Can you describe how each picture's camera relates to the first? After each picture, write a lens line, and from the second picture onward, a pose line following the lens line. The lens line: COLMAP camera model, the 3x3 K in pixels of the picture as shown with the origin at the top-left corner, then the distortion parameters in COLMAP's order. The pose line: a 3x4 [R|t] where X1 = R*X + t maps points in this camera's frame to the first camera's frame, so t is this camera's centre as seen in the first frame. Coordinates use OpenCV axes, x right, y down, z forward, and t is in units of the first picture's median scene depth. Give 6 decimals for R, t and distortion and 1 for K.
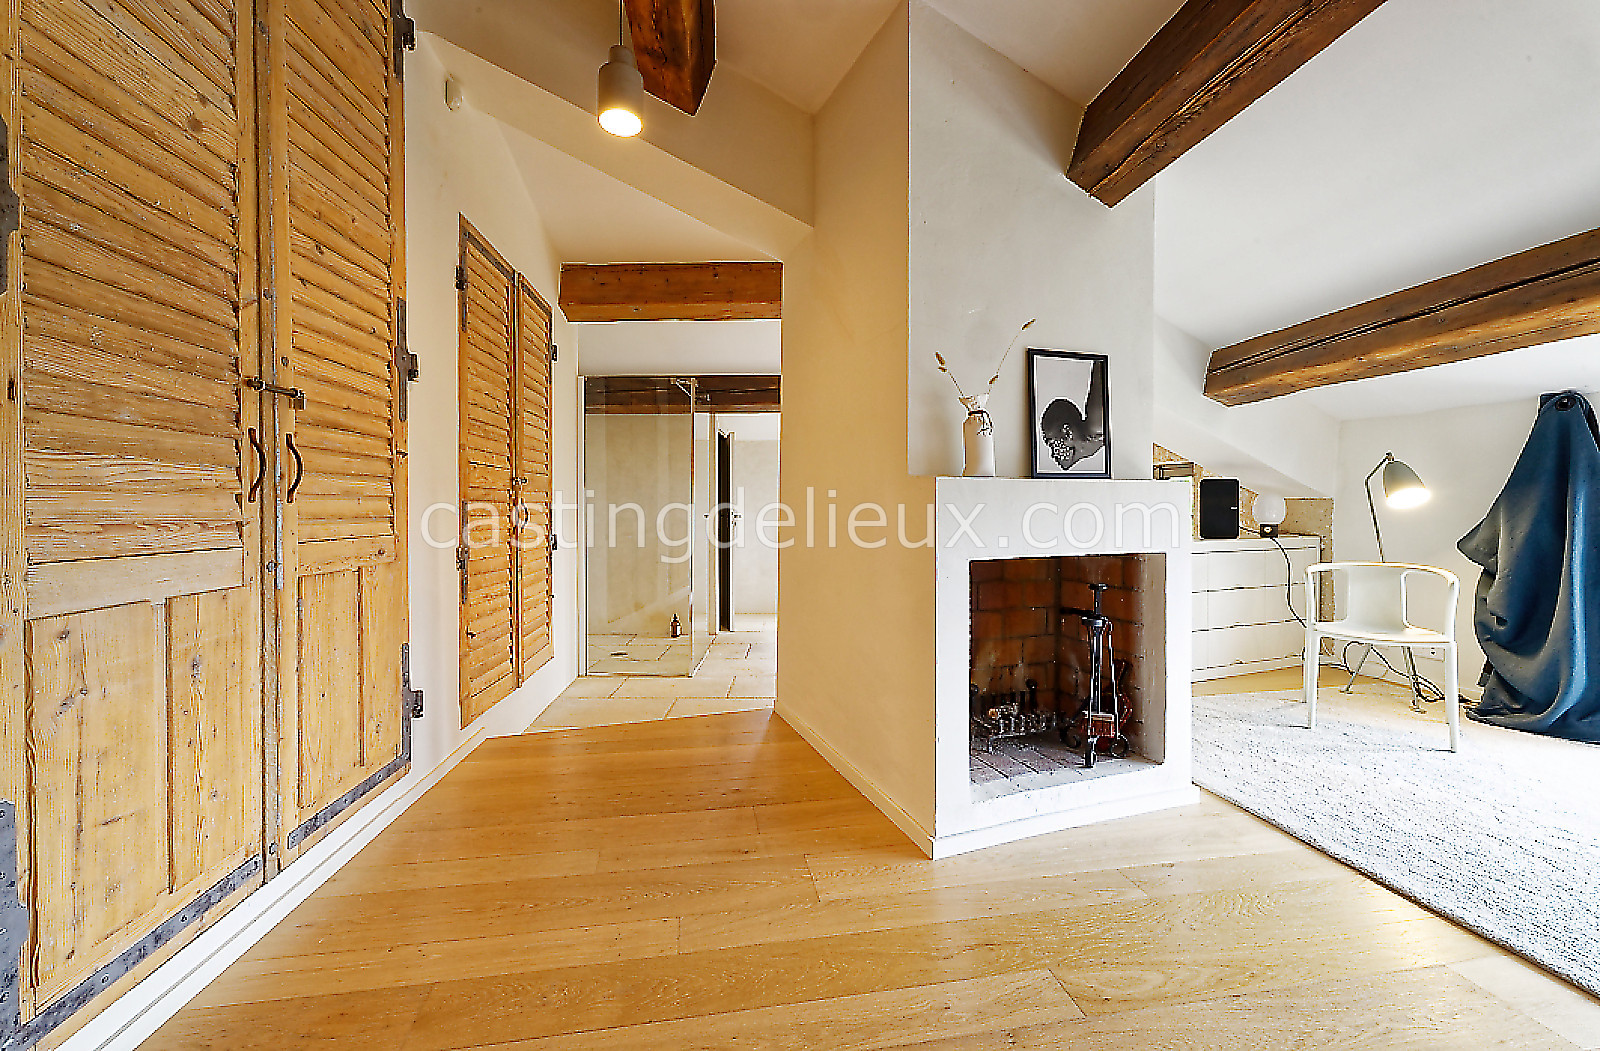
lens RADIAL K [[666.3, 0, 808.0], [0, 666.3, 513.1], [0, 0, 1]] dist [-0.000190, 0.001717]
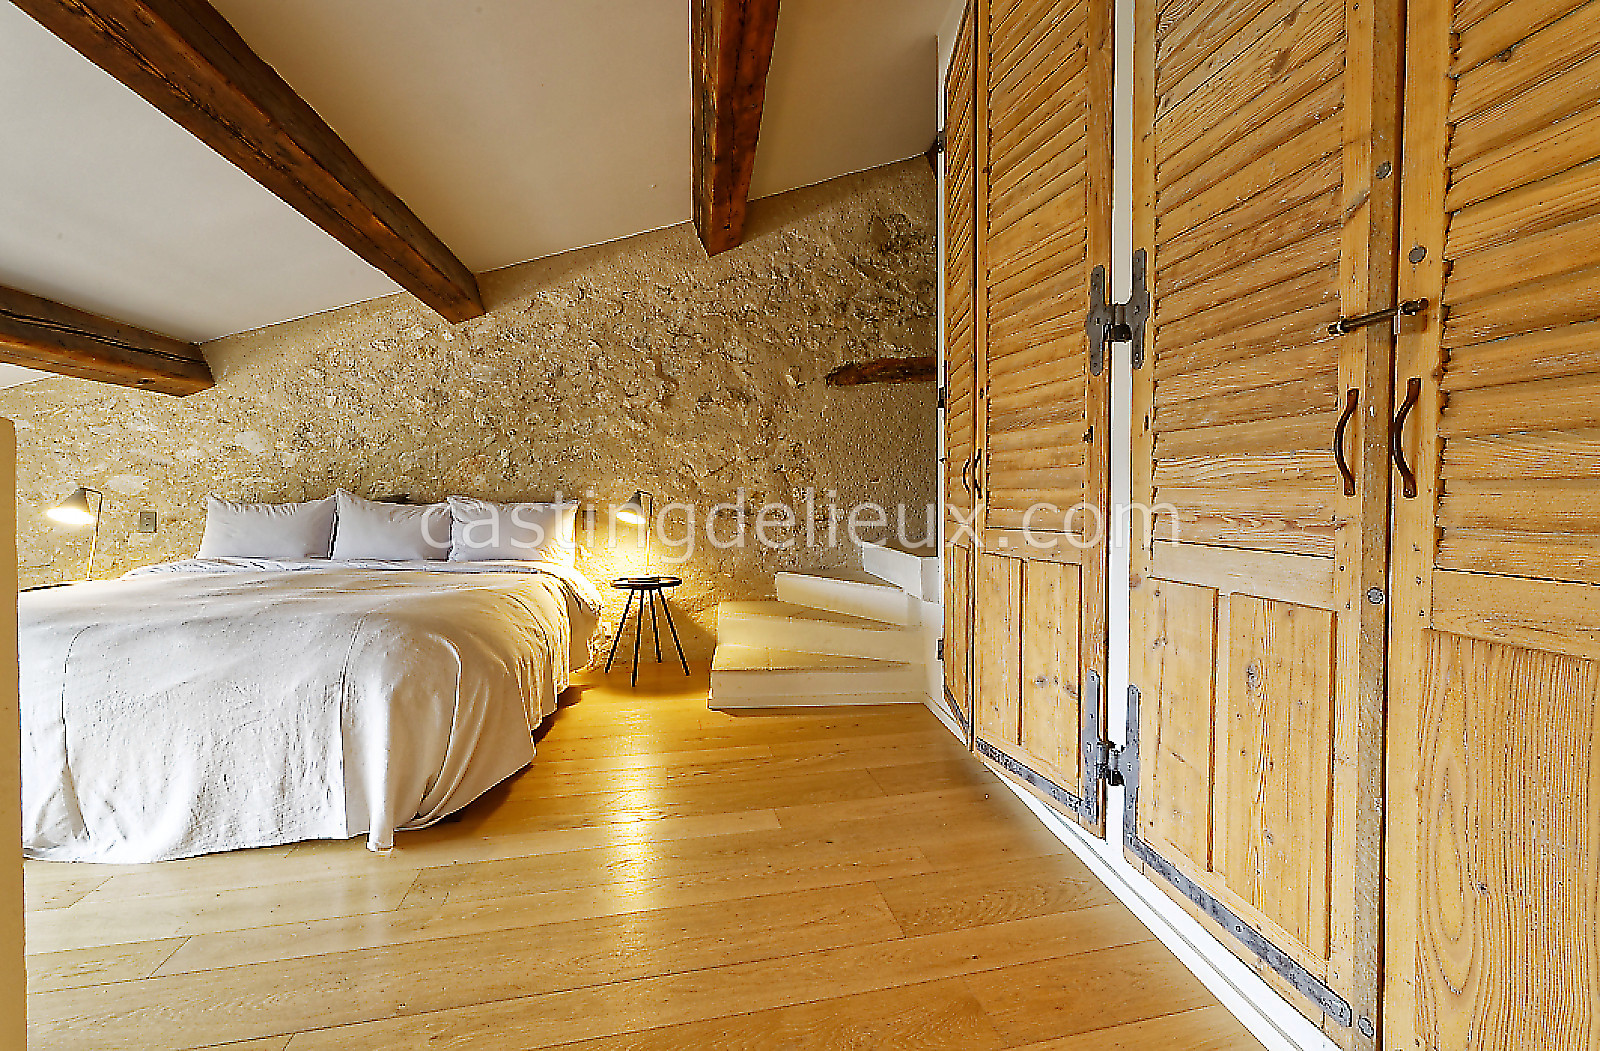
lens RADIAL K [[666.3, 0, 798.9], [0, 666.3, 512.7], [0, 0, 1]] dist [-0.000190, 0.001717]
pose [[-0.999493, -0.000148, -0.031827, -0.221530], [-0.001301, 0.999343, 0.036230, -0.021843], [0.031801, 0.036253, -0.998837, 1.572594]]
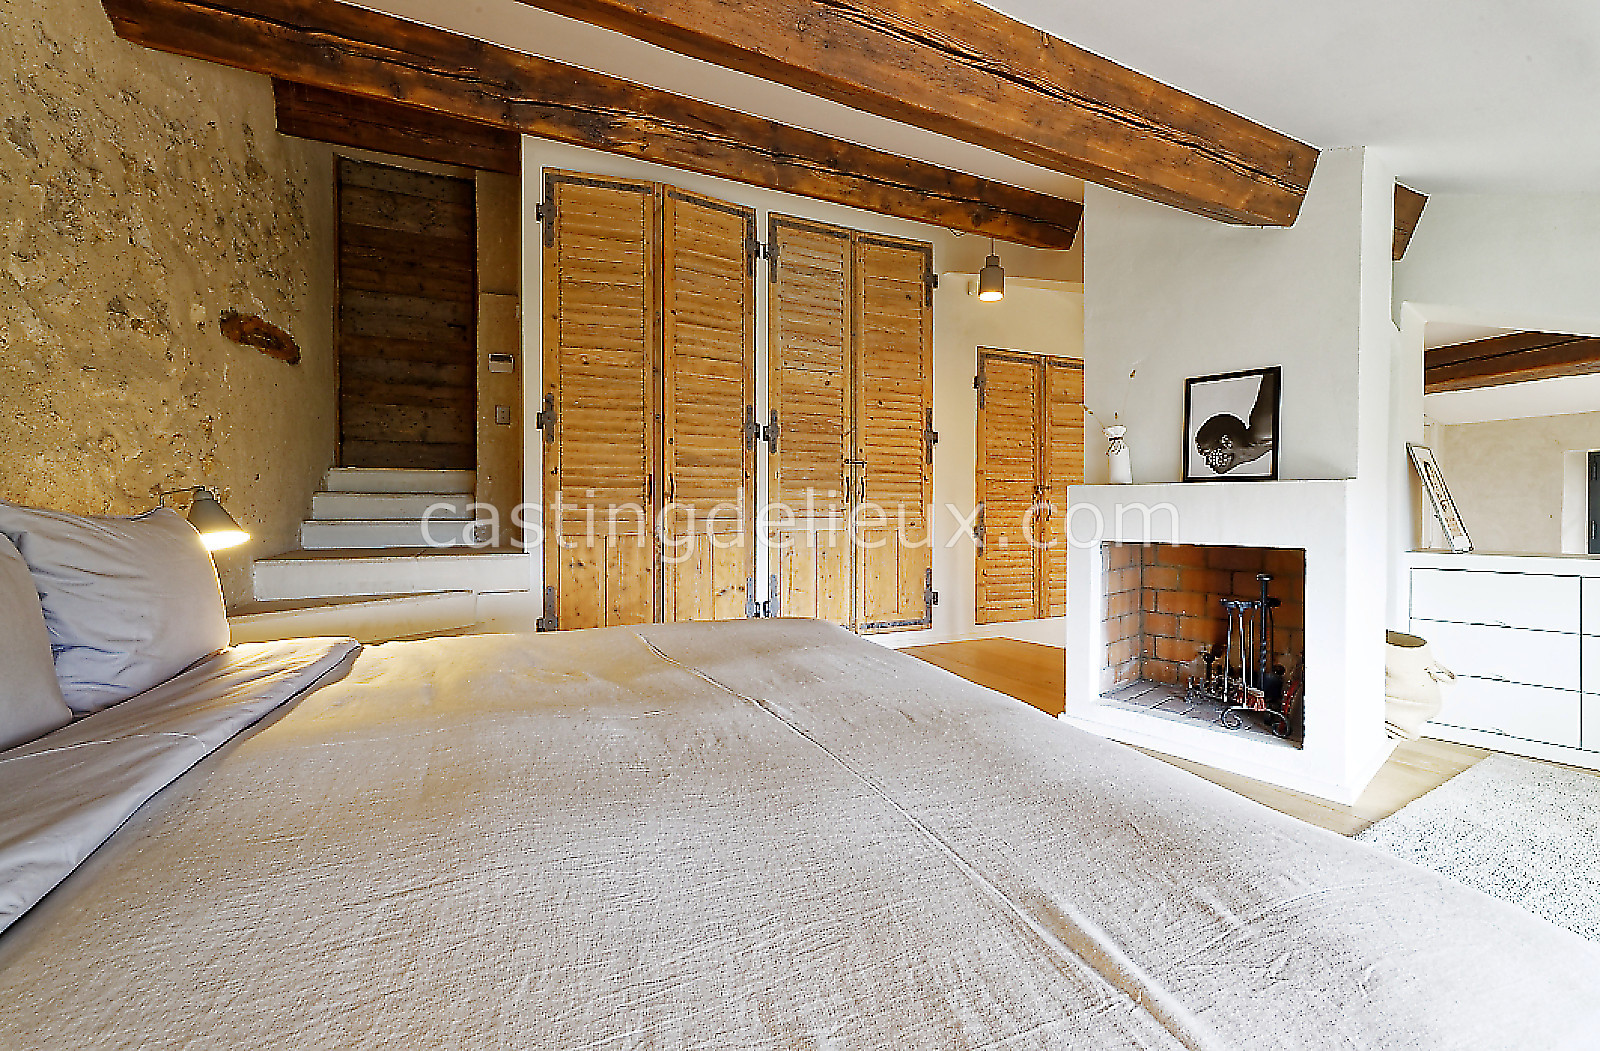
lens RADIAL K [[666.3, 0, 794.3], [0, 666.3, 513.4], [0, 0, 1]] dist [-0.000190, 0.001717]
pose [[0.323279, 0.014527, -0.946192, 1.710775], [-0.013359, 0.999853, 0.010787, 0.003183], [0.946210, 0.009153, 0.323425, -0.141135]]
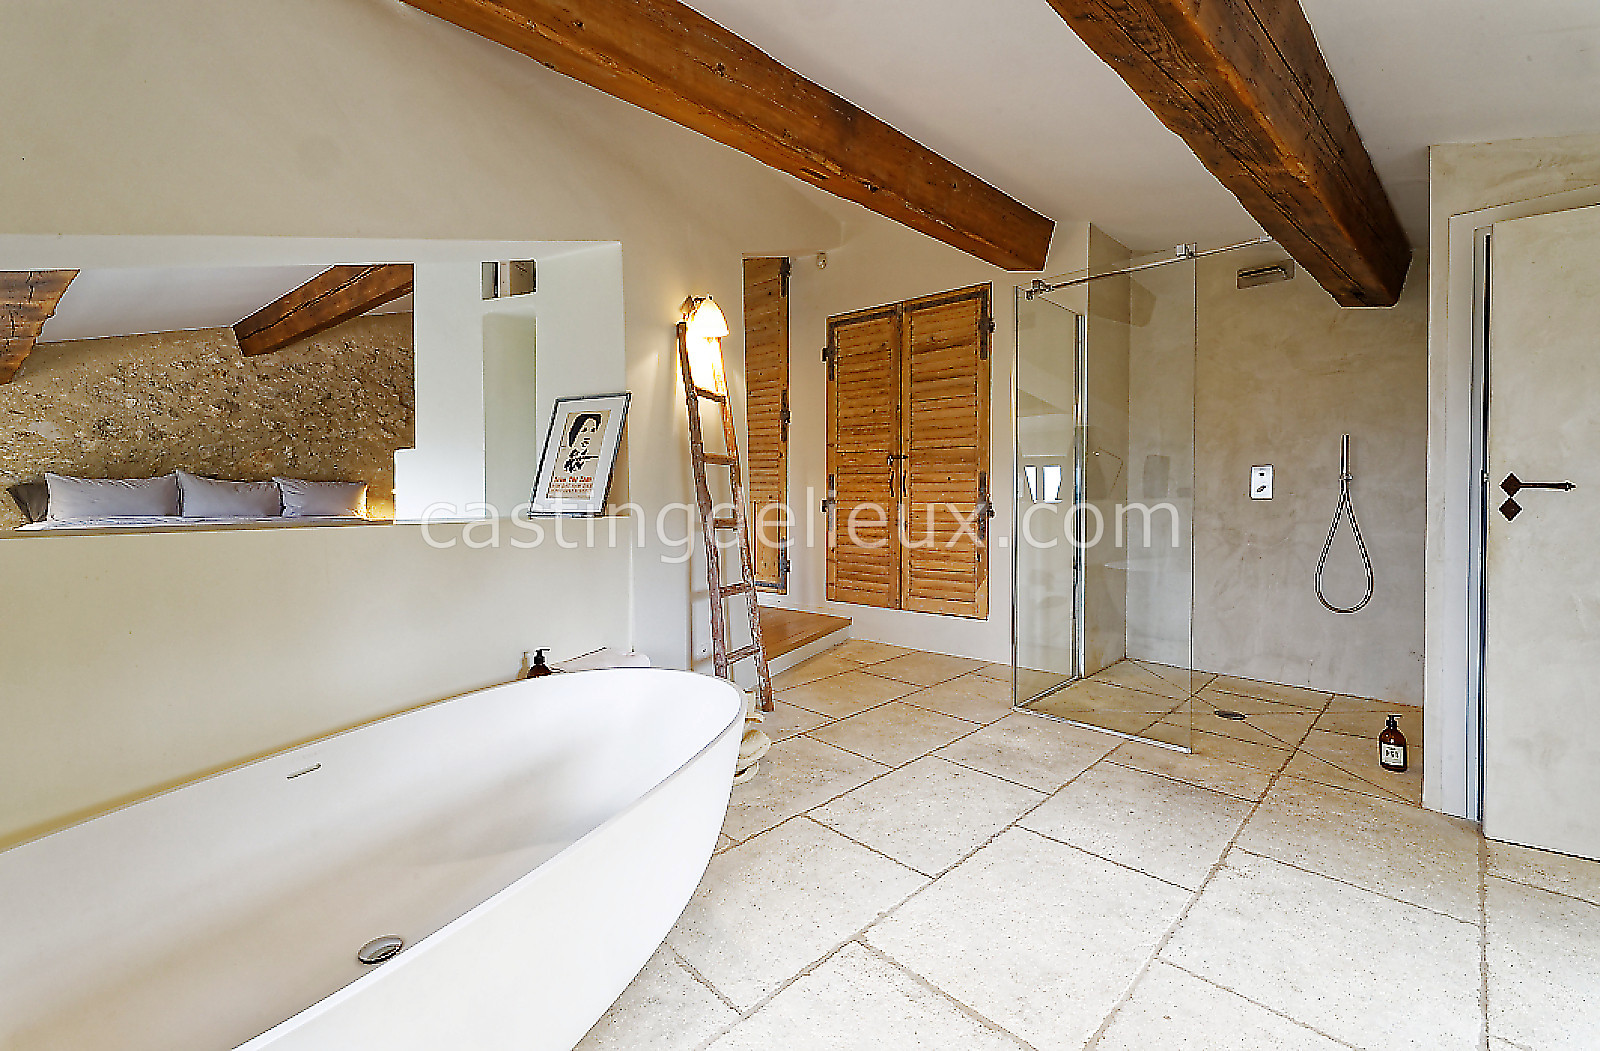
lens RADIAL K [[666.3, 0, 805.1], [0, 666.3, 514.2], [0, 0, 1]] dist [-0.000190, 0.001717]
pose [[-0.718393, 0.015692, -0.695460, 1.276227], [-0.013063, 0.999265, 0.036041, 0.037966], [0.695514, 0.034977, -0.717660, 3.615986]]
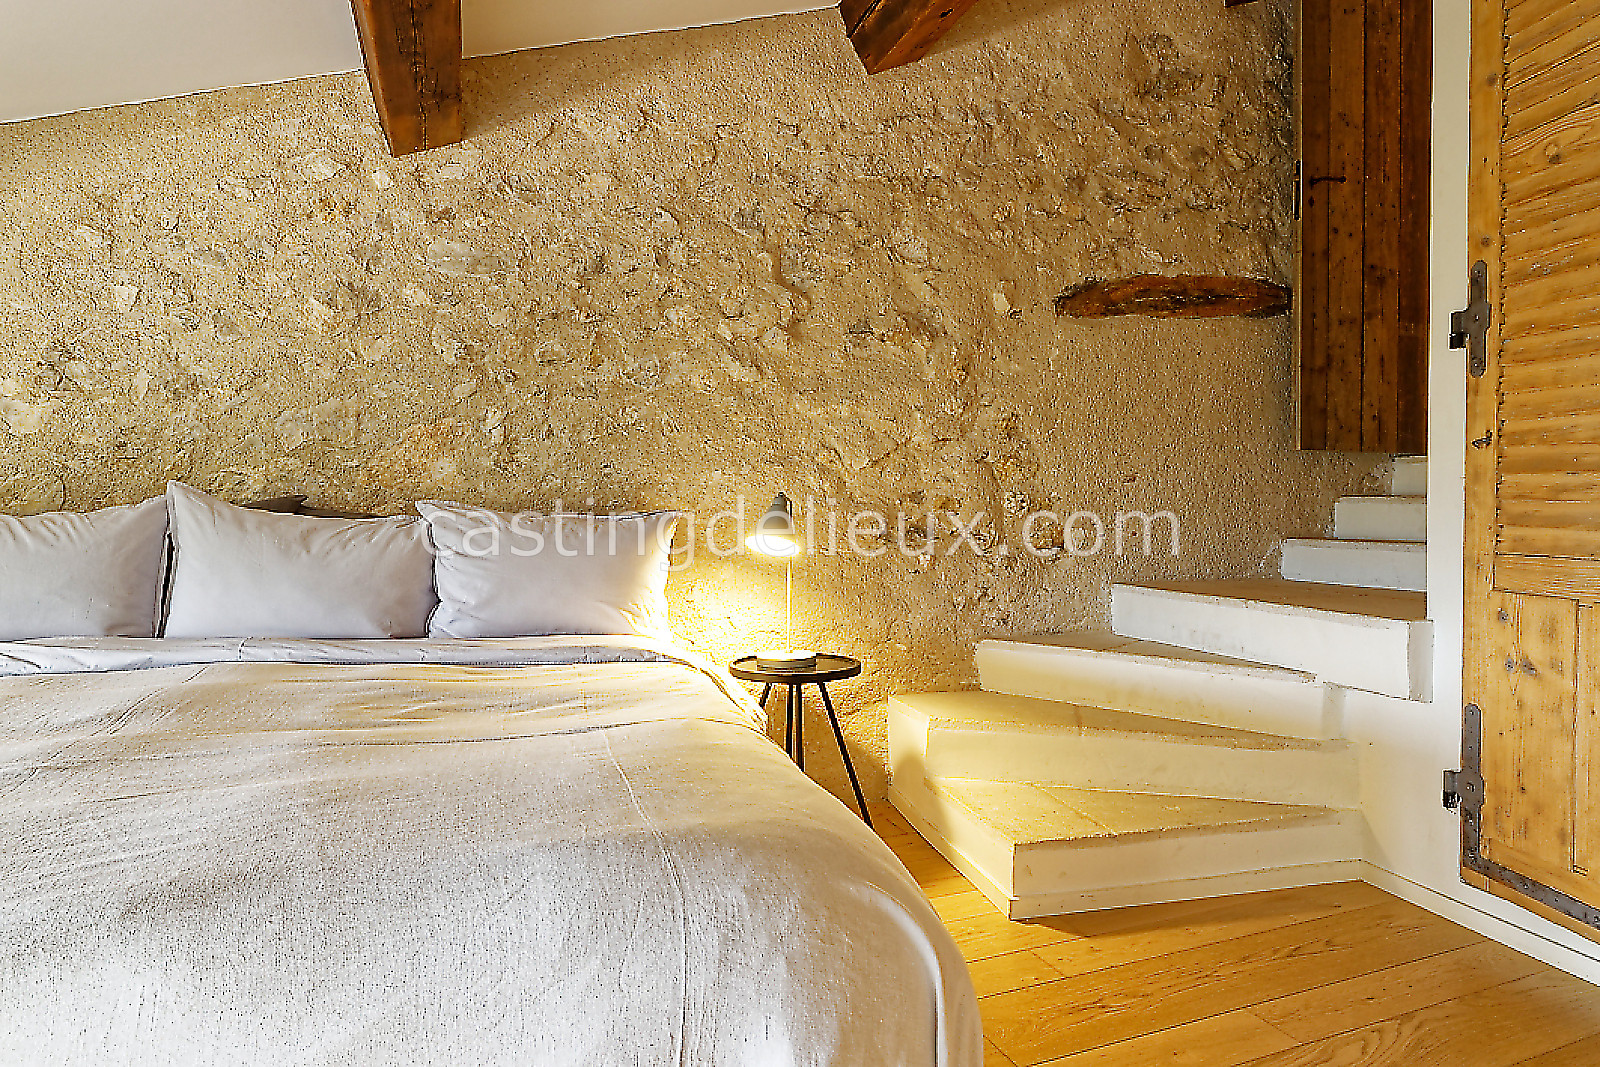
lens RADIAL K [[930.8, 0, 795.1], [0, 930.8, 519.2], [0, 0, 1]] dist [-0.000242, -0.000819]
pose [[-0.976835, -0.006122, -0.213906, 0.596393], [-0.012151, 0.999565, 0.026884, -0.012743], [0.213648, 0.028860, -0.976484, 0.918315]]
